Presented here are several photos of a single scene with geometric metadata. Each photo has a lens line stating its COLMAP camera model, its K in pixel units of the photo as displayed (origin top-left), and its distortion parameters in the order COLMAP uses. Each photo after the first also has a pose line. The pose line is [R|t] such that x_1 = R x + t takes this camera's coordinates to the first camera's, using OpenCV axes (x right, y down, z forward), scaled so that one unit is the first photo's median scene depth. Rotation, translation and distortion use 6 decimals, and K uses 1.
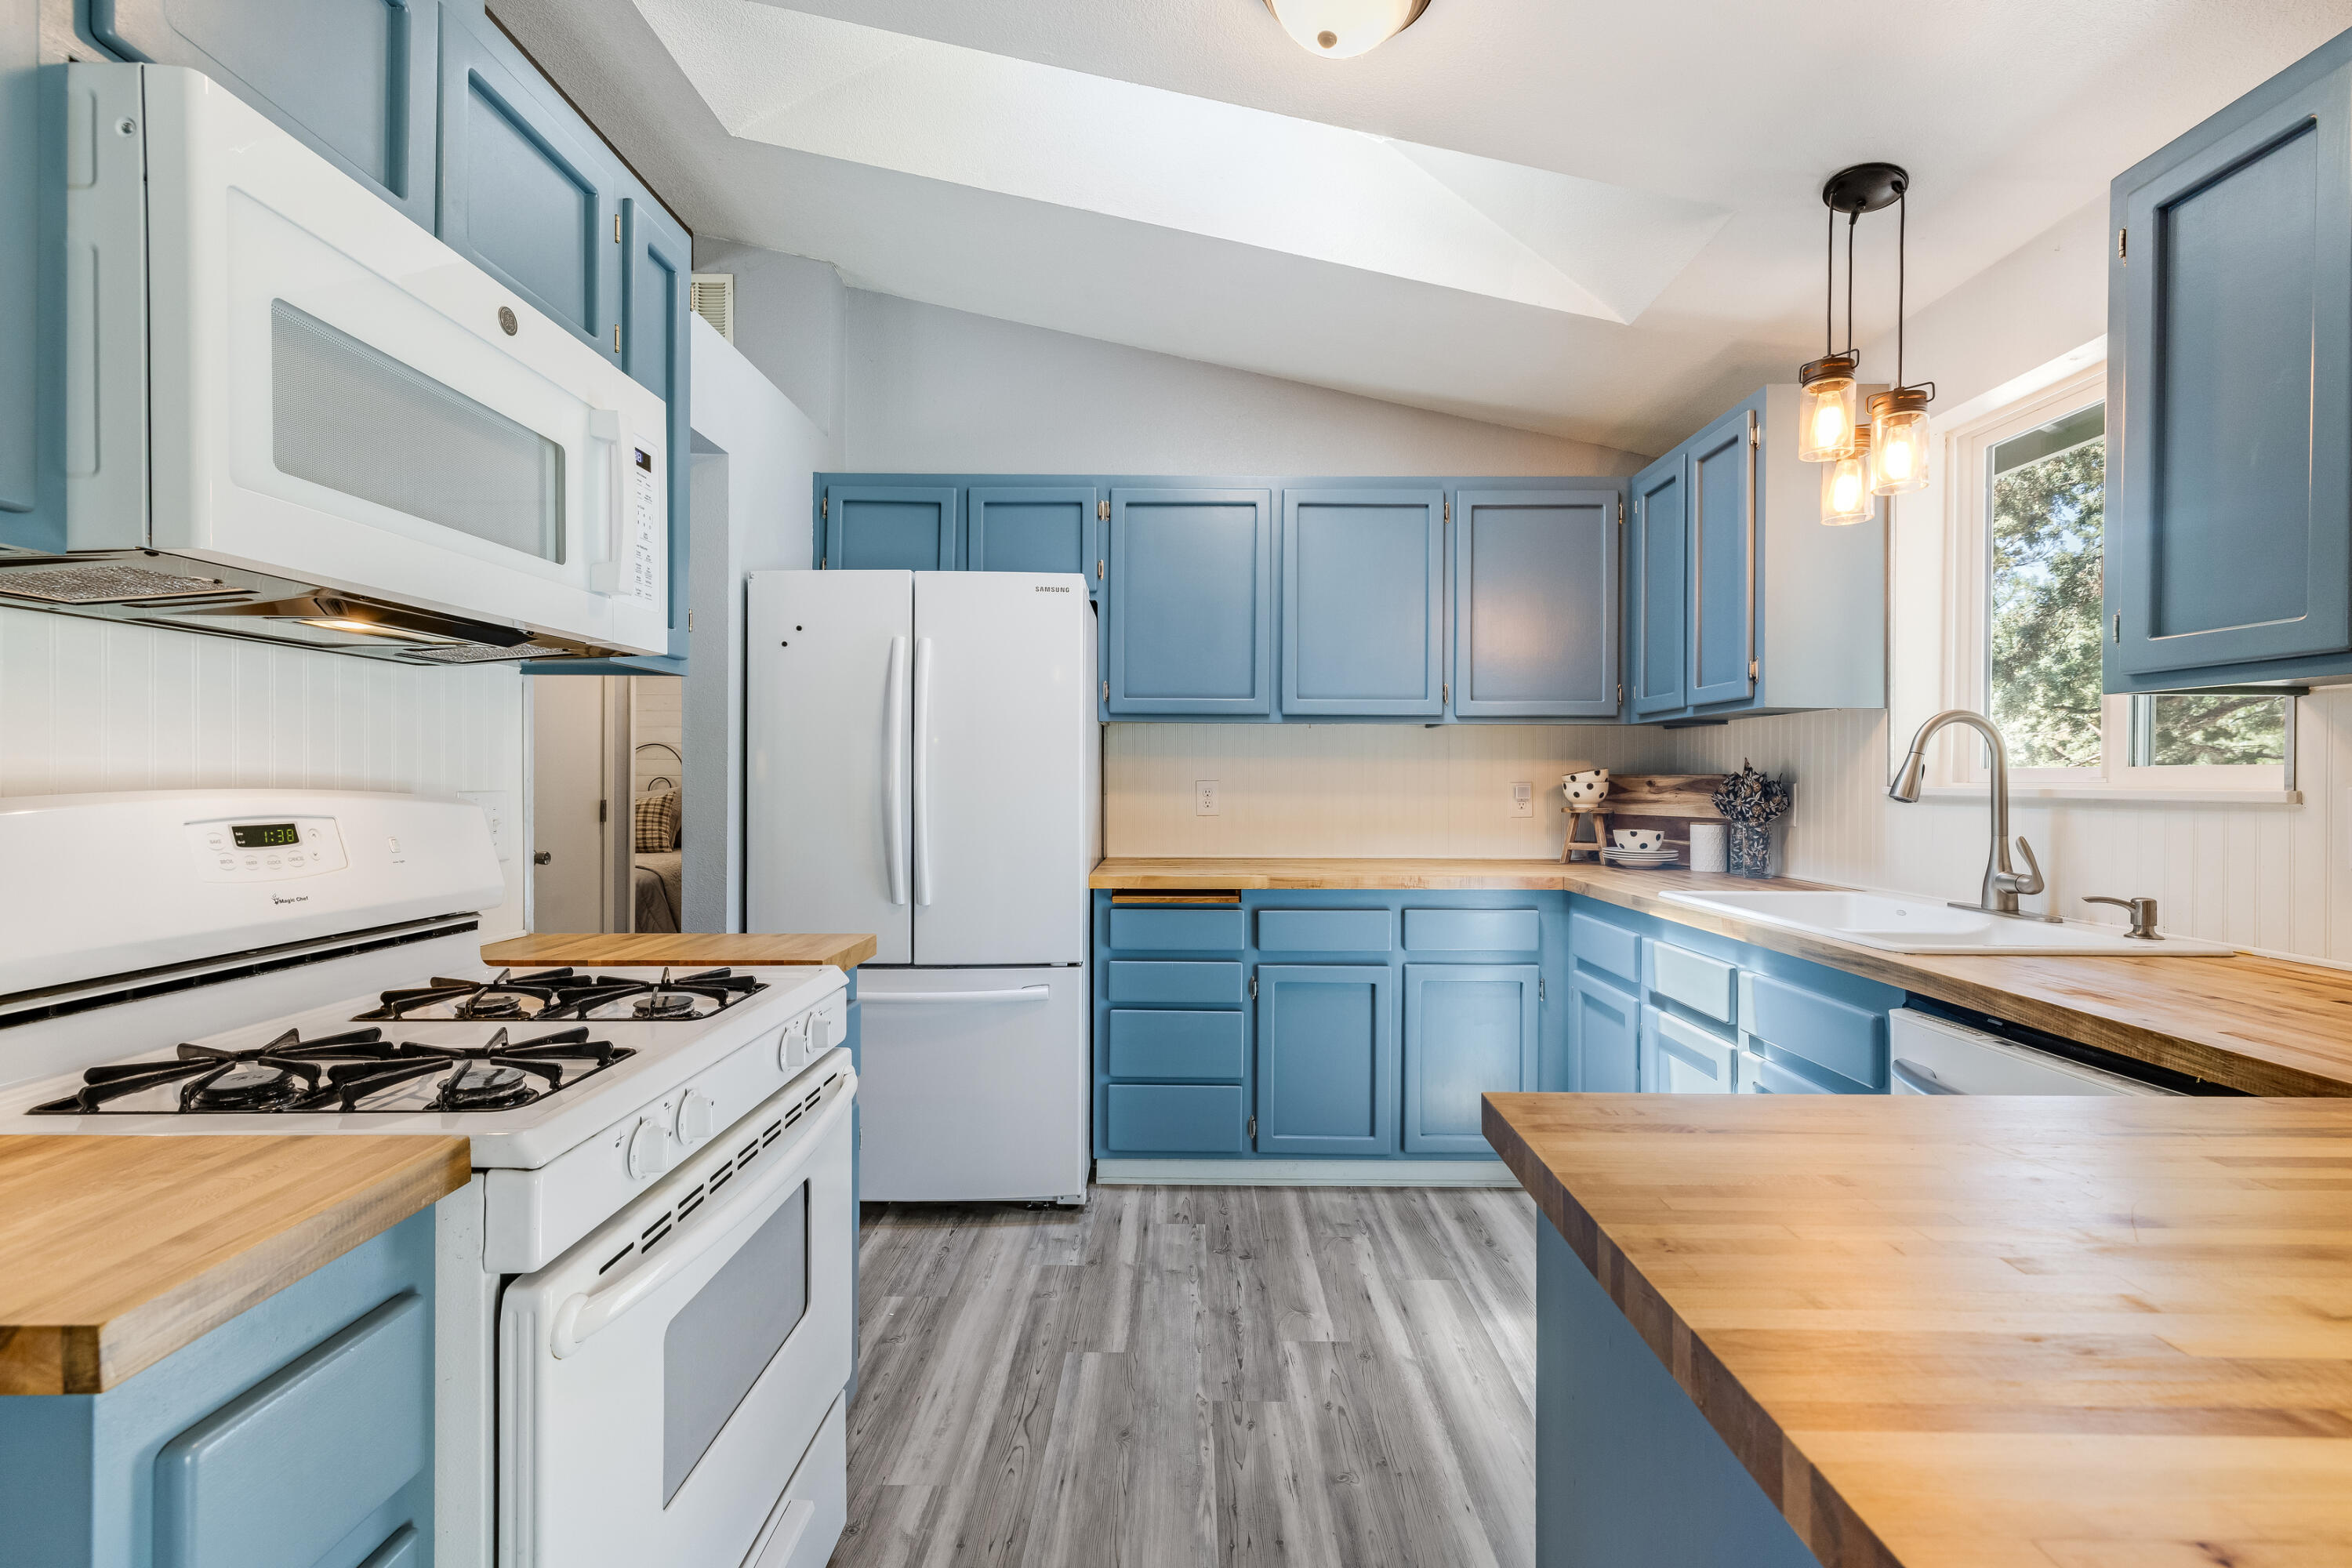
lens RADIAL K [[1015.7, 0, 1162.2], [0, 1015.7, 780.6], [0, 0, 1]] dist [0.001826, -0.000215]
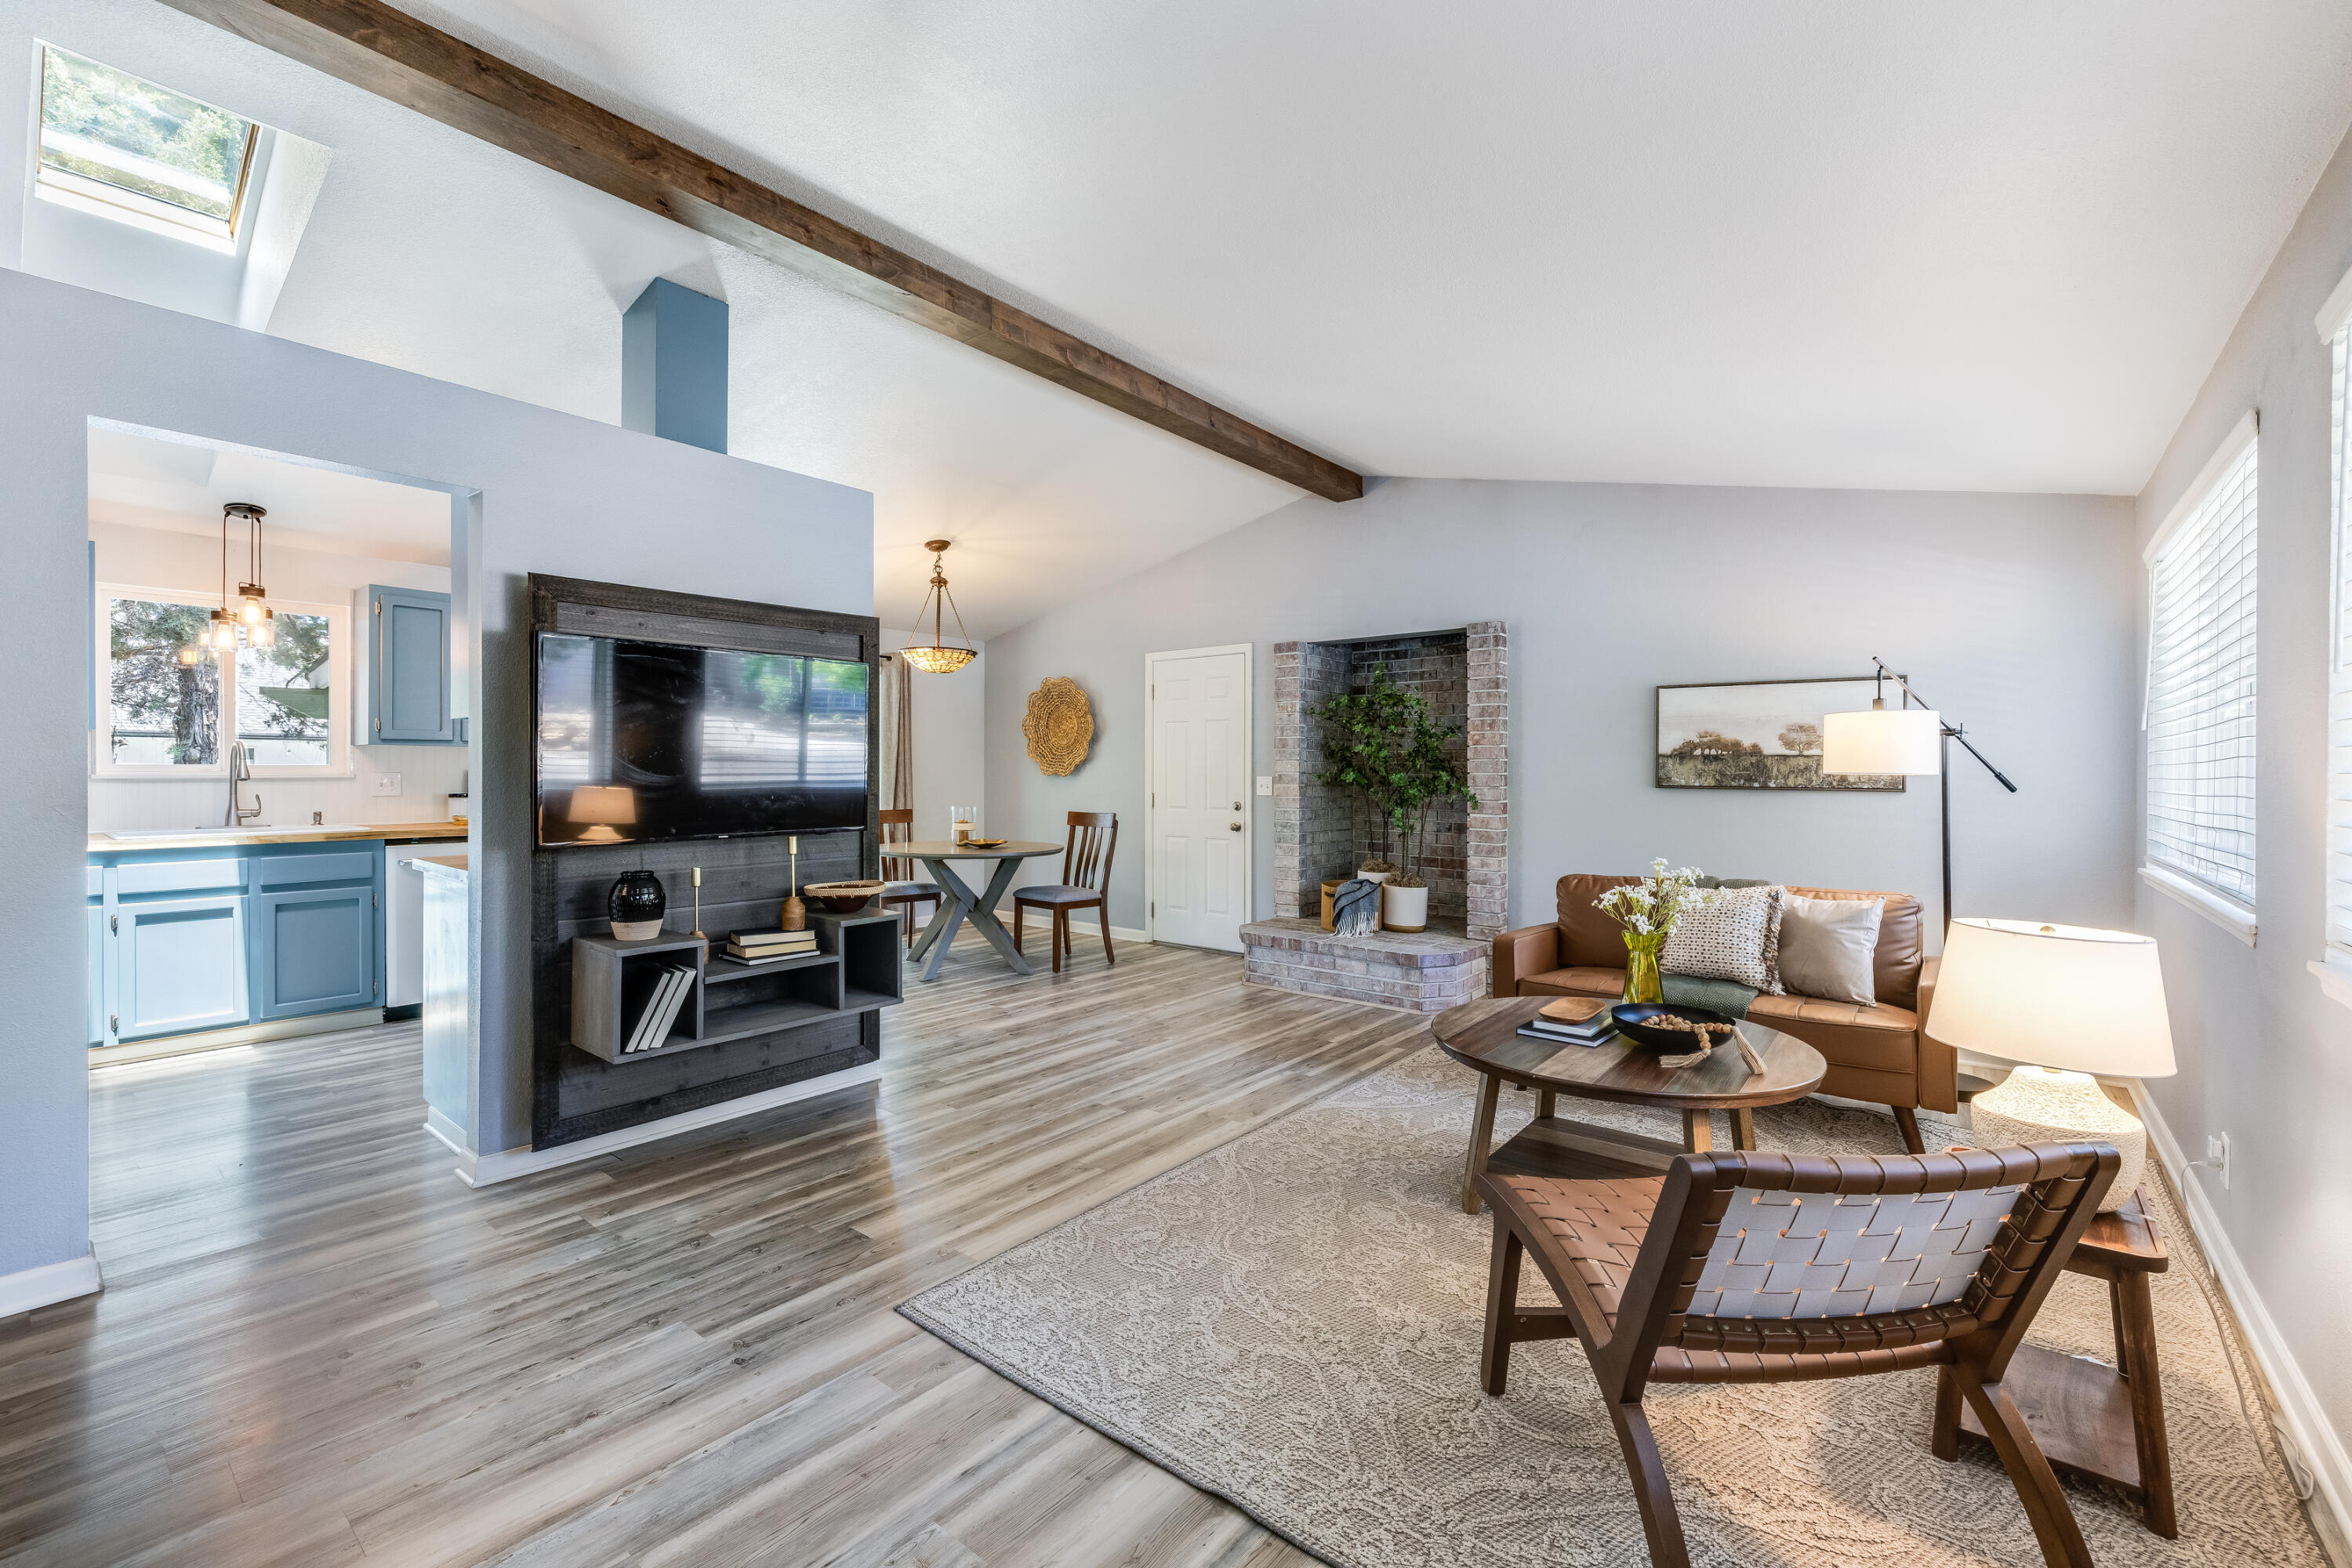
lens RADIAL K [[1007.5, 0, 1178.3], [0, 1007.5, 777.2], [0, 0, 1]] dist [-0.029467, -0.000328]
pose [[-0.777877, -0.011182, 0.628318, -1.635309], [-0.005020, 0.999920, 0.011580, -0.017294], [-0.628397, 0.005854, -0.777871, 0.992263]]
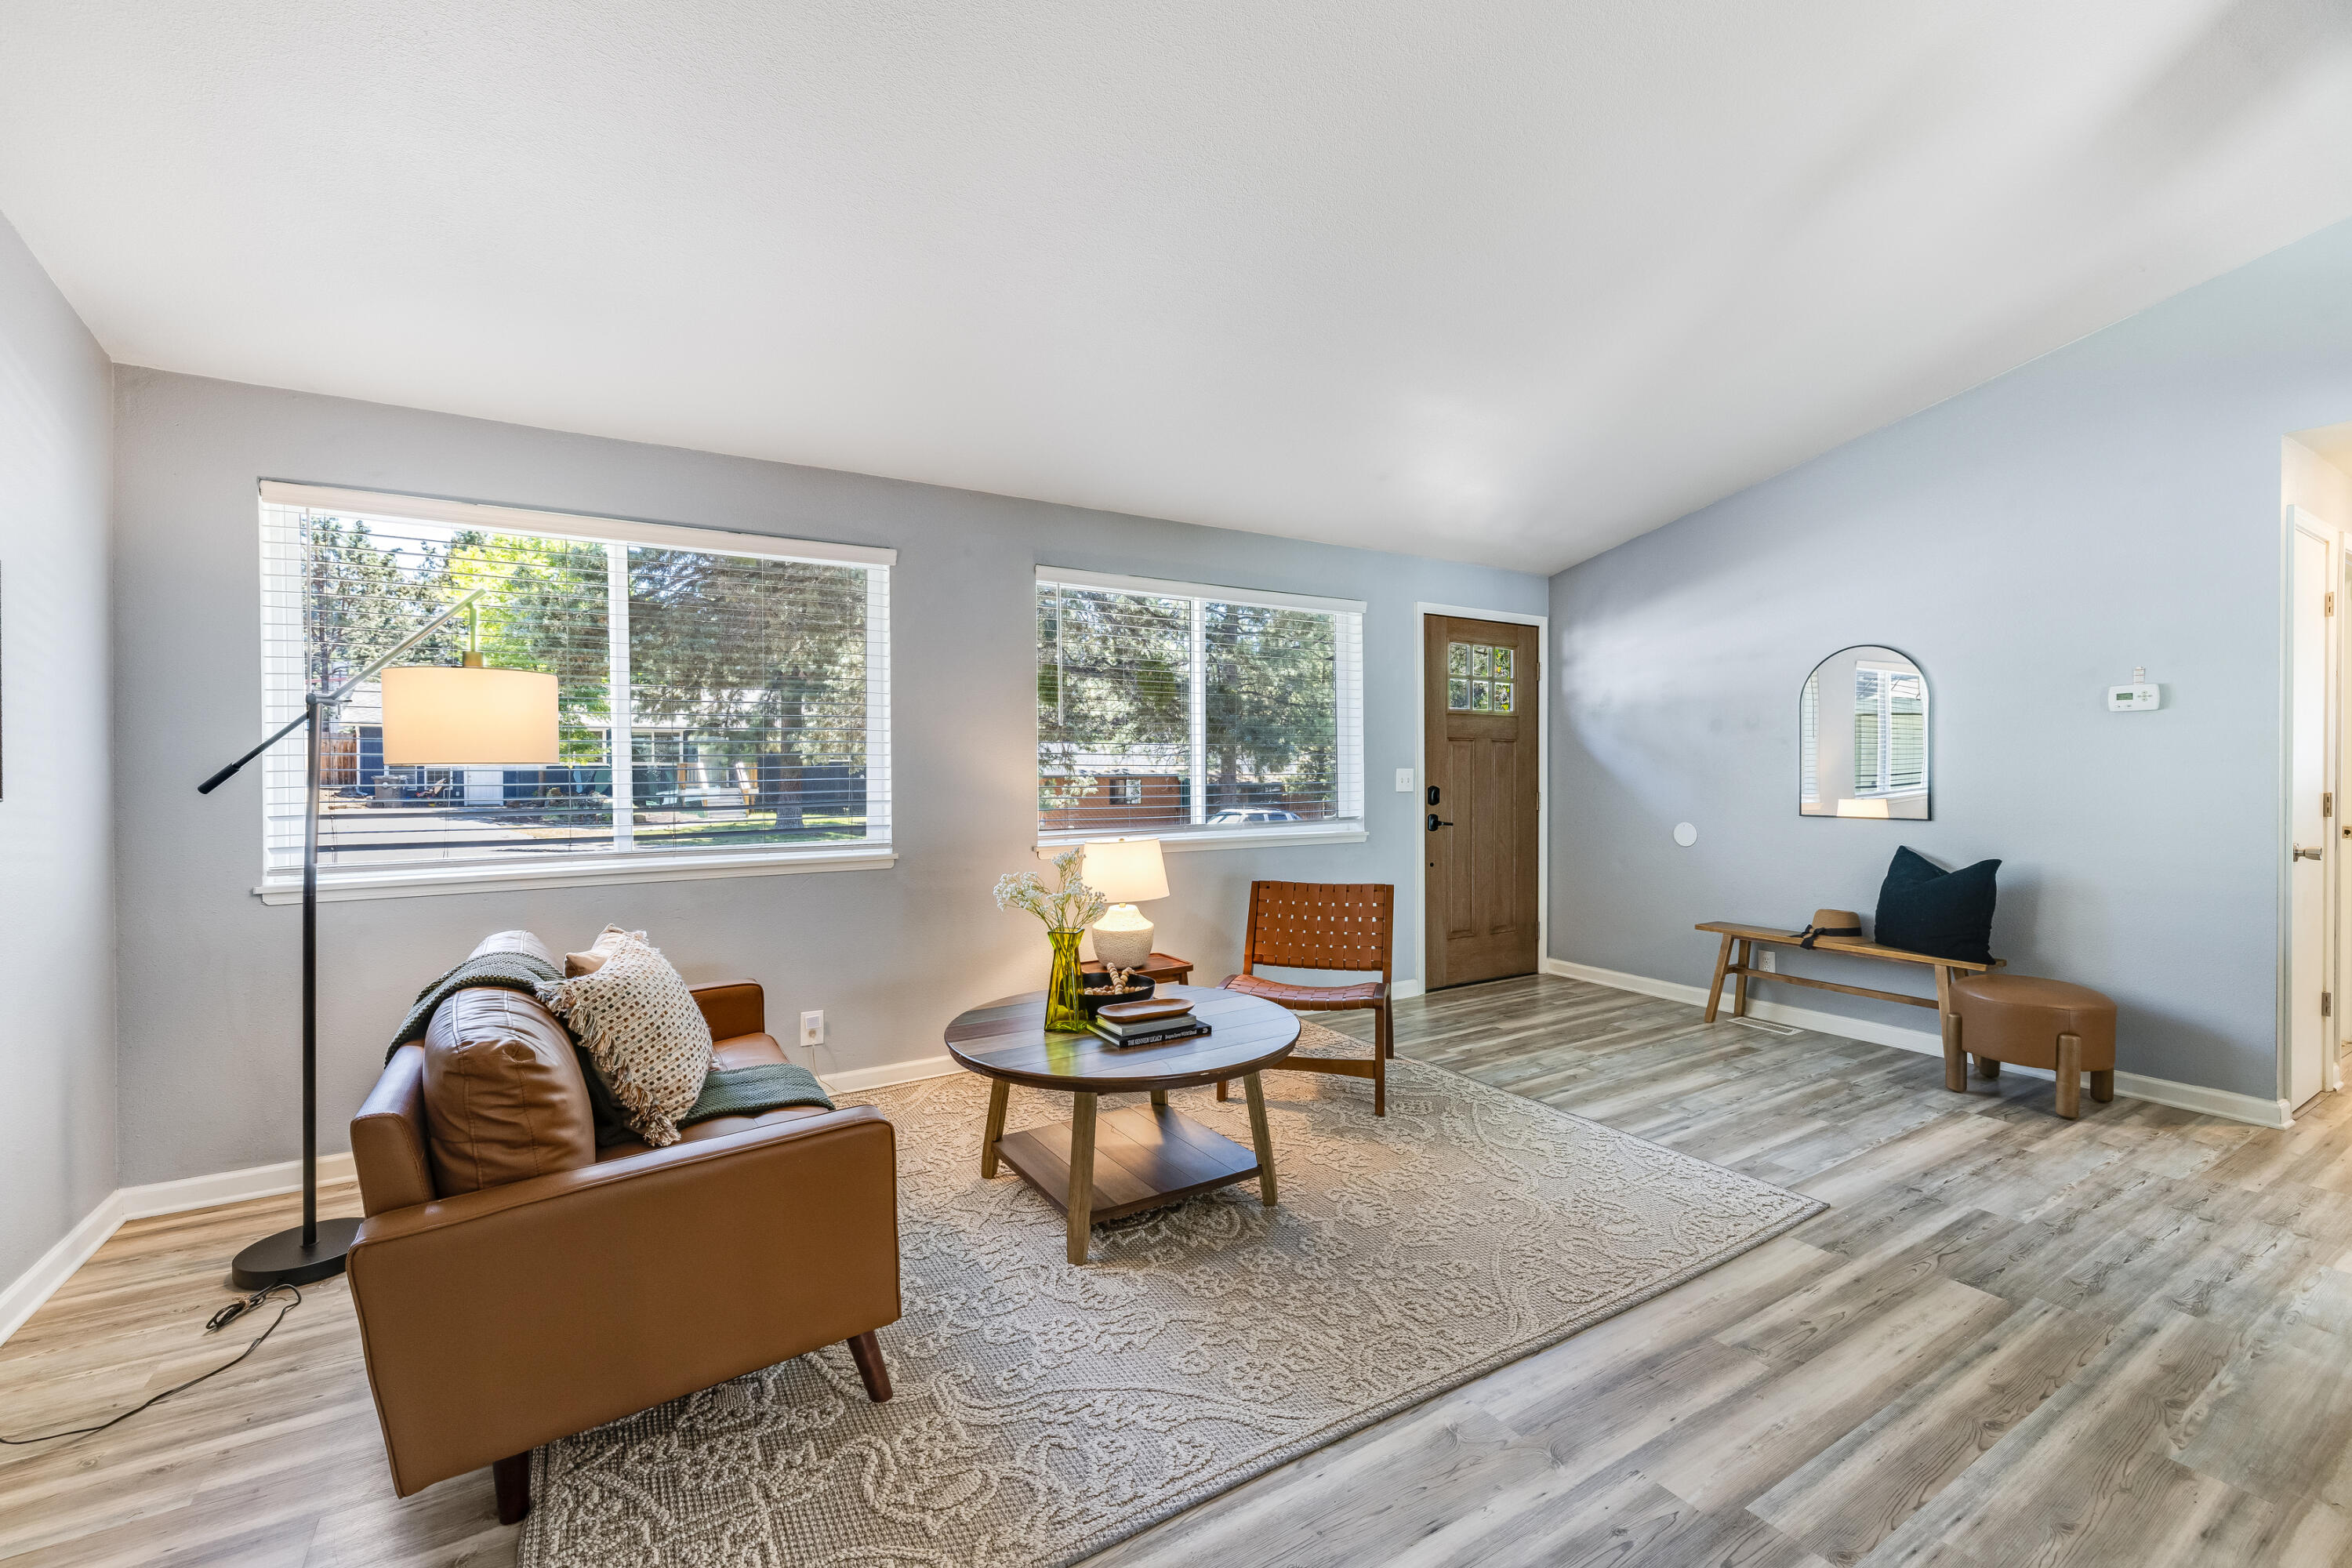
lens RADIAL K [[974.0, 0, 1184.8], [0, 974.0, 776.1], [0, 0, 1]] dist [-0.000306, -0.000072]
pose [[0.531051, -0.002713, -0.847336, -0.510027], [0.004039, 0.999992, -0.000670, 0.000418], [0.847330, -0.003067, 0.531057, -0.489312]]
